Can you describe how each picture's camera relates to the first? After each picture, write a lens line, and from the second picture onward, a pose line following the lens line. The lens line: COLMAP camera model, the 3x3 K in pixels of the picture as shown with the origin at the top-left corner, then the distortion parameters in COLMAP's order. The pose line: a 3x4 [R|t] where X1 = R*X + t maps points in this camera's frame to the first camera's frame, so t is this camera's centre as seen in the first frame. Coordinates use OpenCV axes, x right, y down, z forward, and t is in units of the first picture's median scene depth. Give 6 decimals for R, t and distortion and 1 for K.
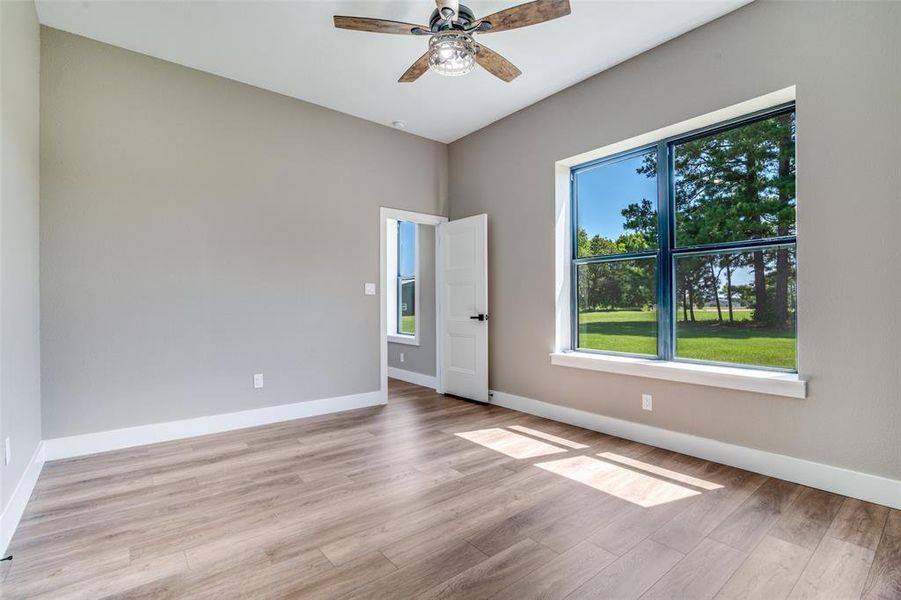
lens RADIAL K [[416.7, 0, 447.1], [0, 416.7, 306.0], [0, 0, 1]] dist [-0.021011, 0.000595]
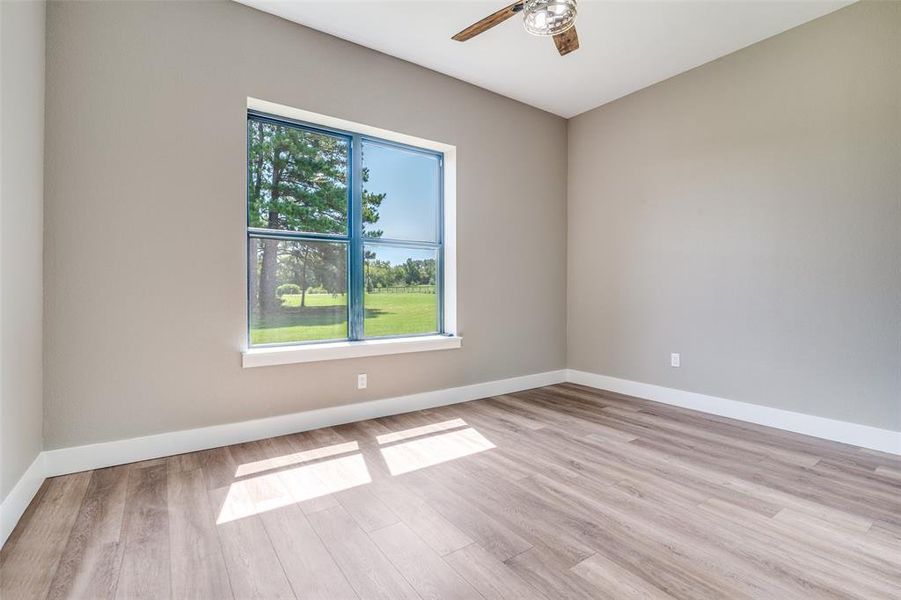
lens RADIAL K [[435.8, 0, 441.9], [0, 435.8, 290.7], [0, 0, 1]] dist [-0.024519, 0.000681]
pose [[0.053034, -0.005066, 0.998580, -0.602328], [0.008250, 0.999955, 0.004635, -0.001143], [-0.998559, 0.007992, 0.053074, 0.741279]]
